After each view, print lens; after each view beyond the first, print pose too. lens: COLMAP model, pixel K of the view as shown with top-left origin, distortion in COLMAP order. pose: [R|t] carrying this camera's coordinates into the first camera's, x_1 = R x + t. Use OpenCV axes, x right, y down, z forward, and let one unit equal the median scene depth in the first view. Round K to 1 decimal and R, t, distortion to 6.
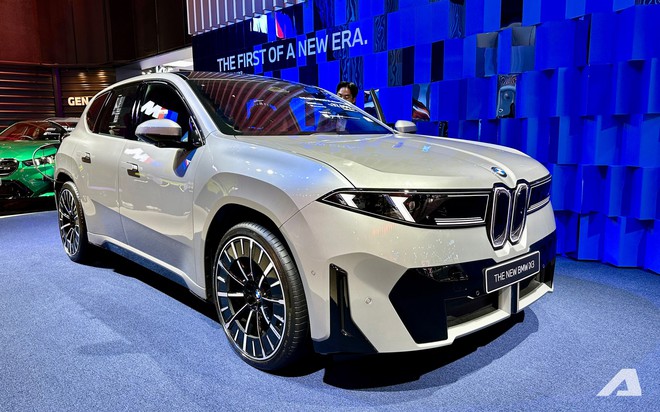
lens RADIAL K [[489.6, 0, 355.9], [0, 489.6, 212.5], [0, 0, 1]] dist [0.078779, -0.014771]
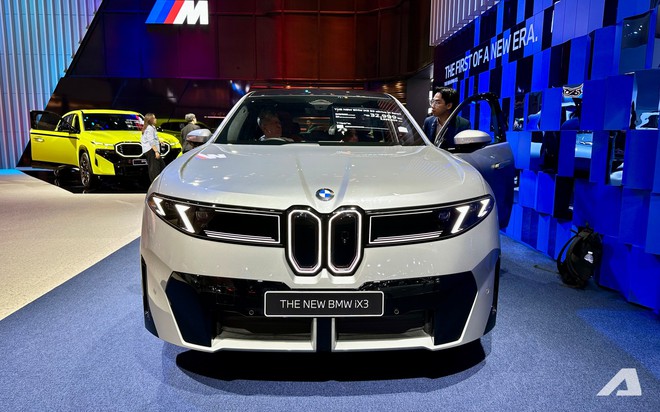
lens RADIAL K [[489.6, 0, 335.6], [0, 489.6, 201.7], [0, 0, 1]] dist [0.078779, -0.014771]
pose [[0.754049, 0.112811, -0.647058, 0.340491], [-0.126909, 0.991600, 0.024986, -0.035786], [0.644442, 0.063277, 0.762031, 0.113514]]
